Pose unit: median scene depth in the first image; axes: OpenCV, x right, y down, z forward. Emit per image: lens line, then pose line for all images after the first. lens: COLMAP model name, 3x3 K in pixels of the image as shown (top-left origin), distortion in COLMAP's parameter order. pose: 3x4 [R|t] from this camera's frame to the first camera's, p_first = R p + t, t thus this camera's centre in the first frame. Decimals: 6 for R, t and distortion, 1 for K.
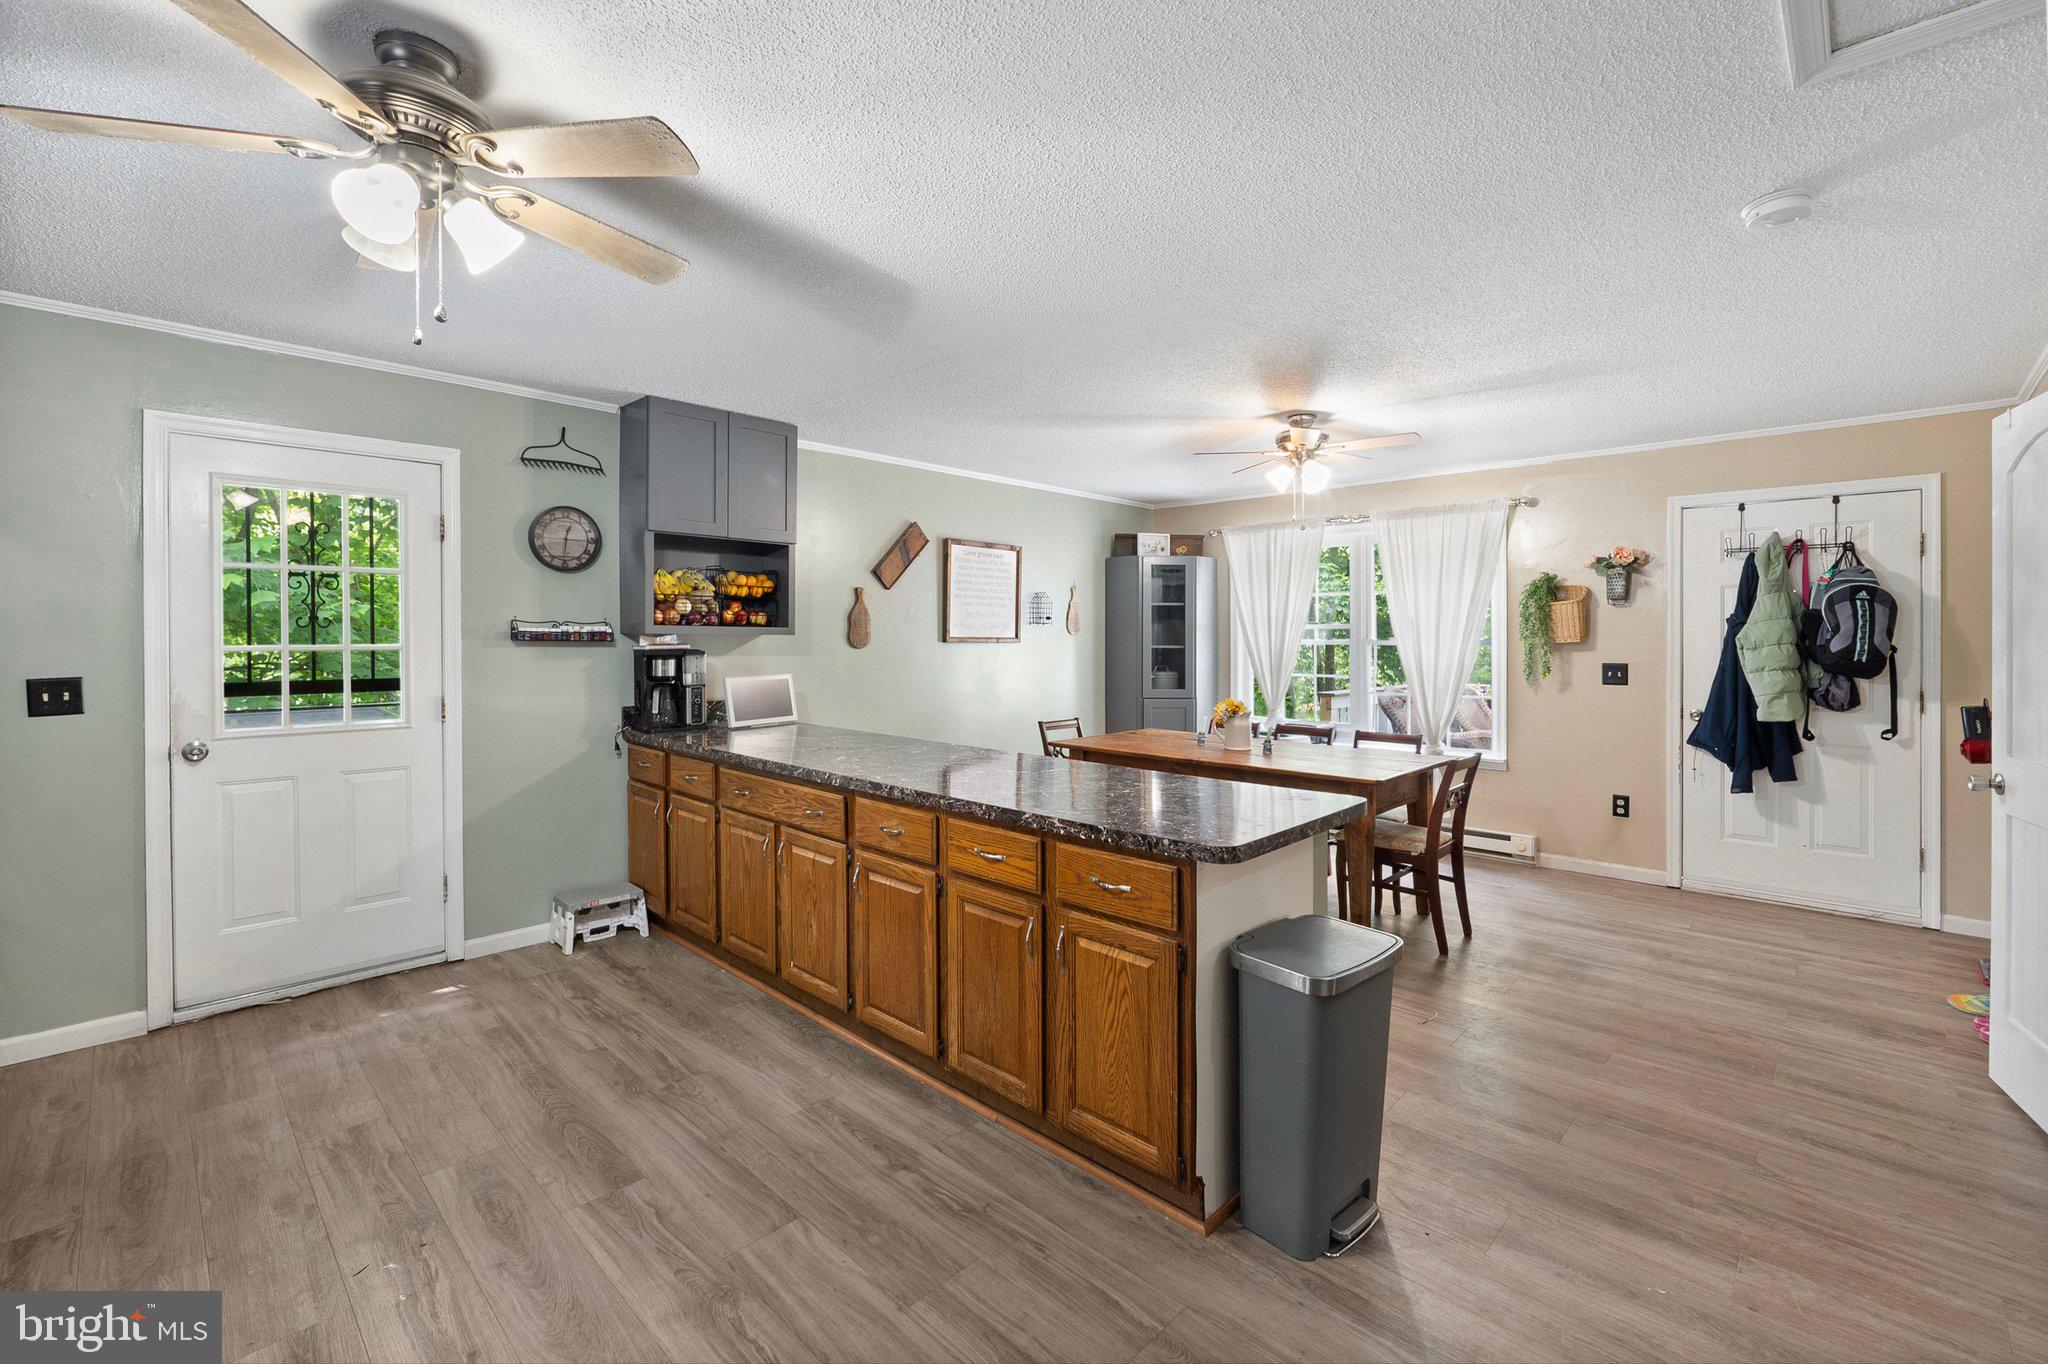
lens RADIAL K [[879.3, 0, 1025.0], [0, 879.3, 651.1], [0, 0, 1]] dist [-0.000399, 0.000340]
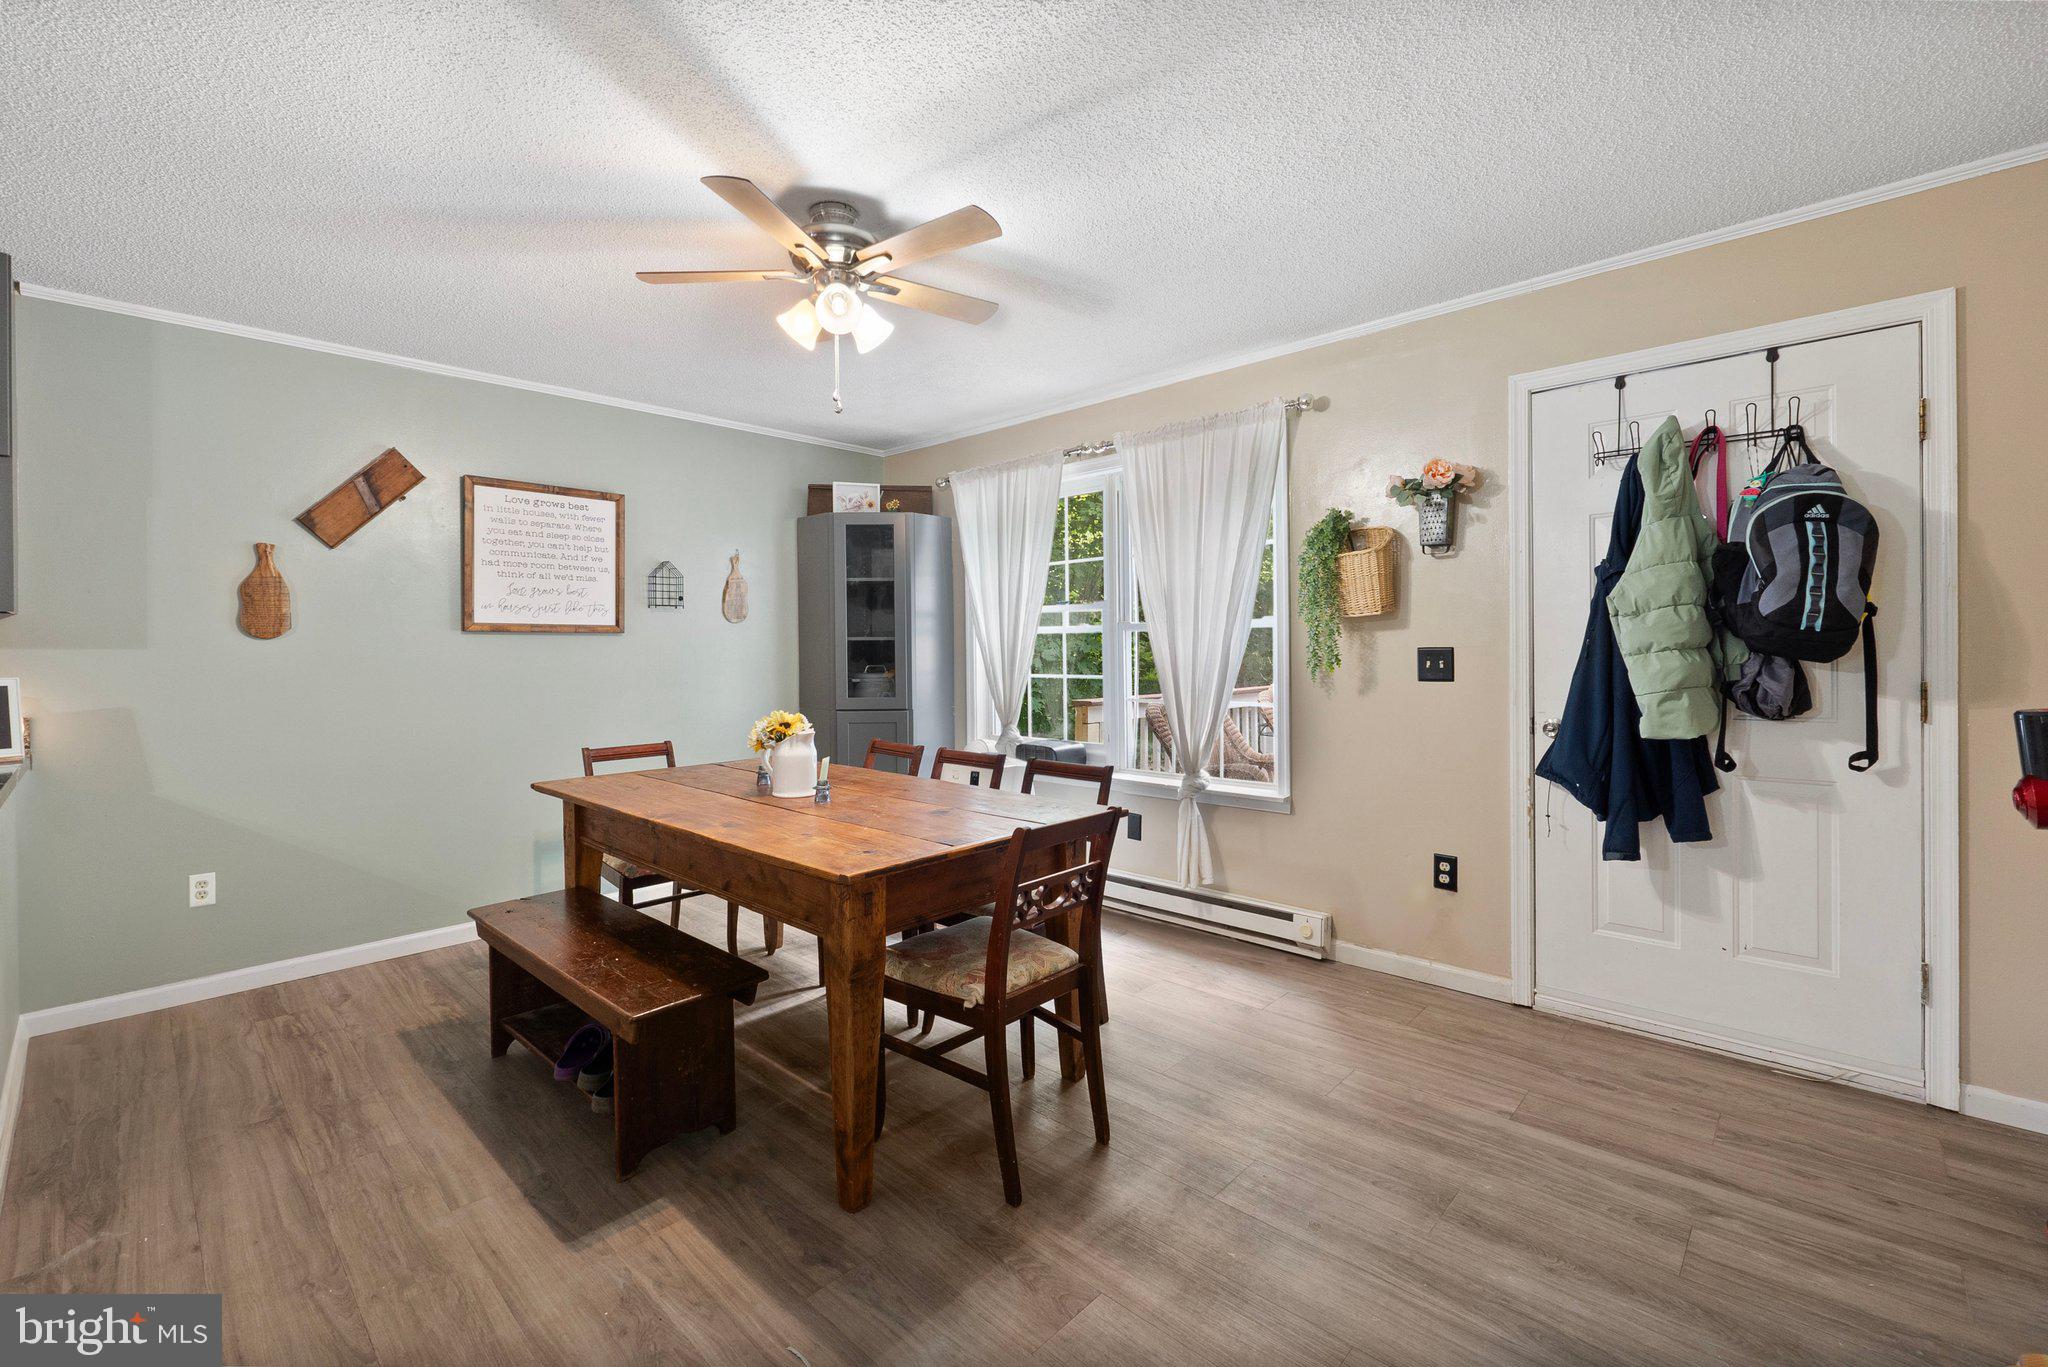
lens RADIAL K [[871.0, 0, 1017.3], [0, 871.0, 670.0], [0, 0, 1]] dist [-0.000581, -0.000336]
pose [[0.999916, -0.011151, -0.006610, 0.411007], [0.011195, 0.999915, 0.006640, 0.024937], [0.006535, -0.006713, 0.999956, 0.406972]]
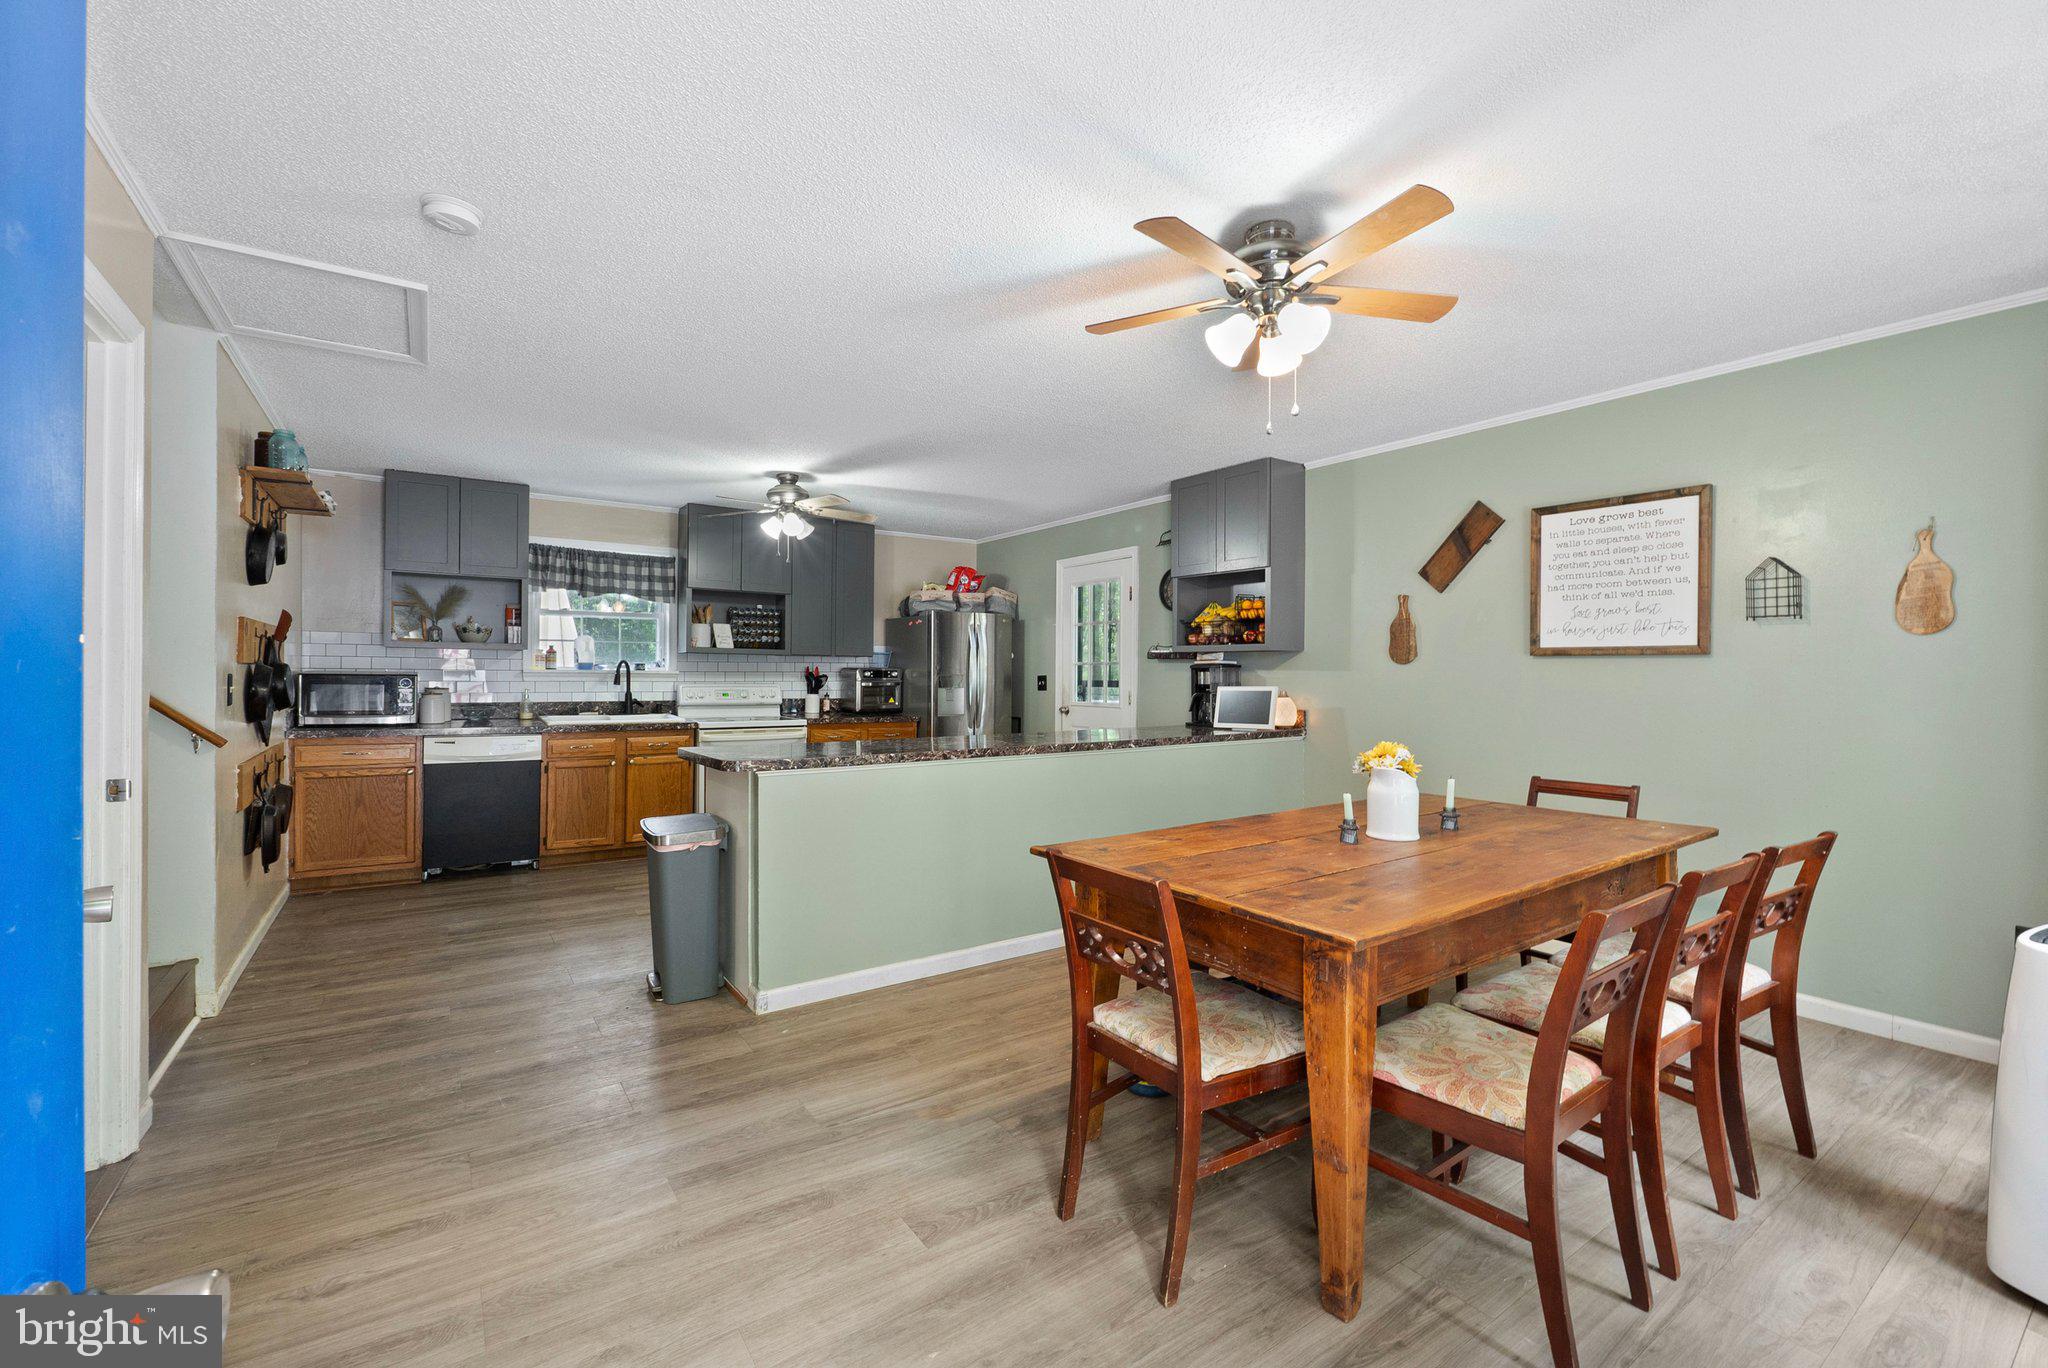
lens RADIAL K [[890.4, 0, 1021.4], [0, 890.4, 677.9], [0, 0, 1]] dist [0.001844, 0.000055]
pose [[-0.195137, 0.008230, -0.980742, 0.857672], [-0.011706, 0.999874, 0.010720, 0.006764], [0.980706, 0.013572, -0.195016, 0.893885]]
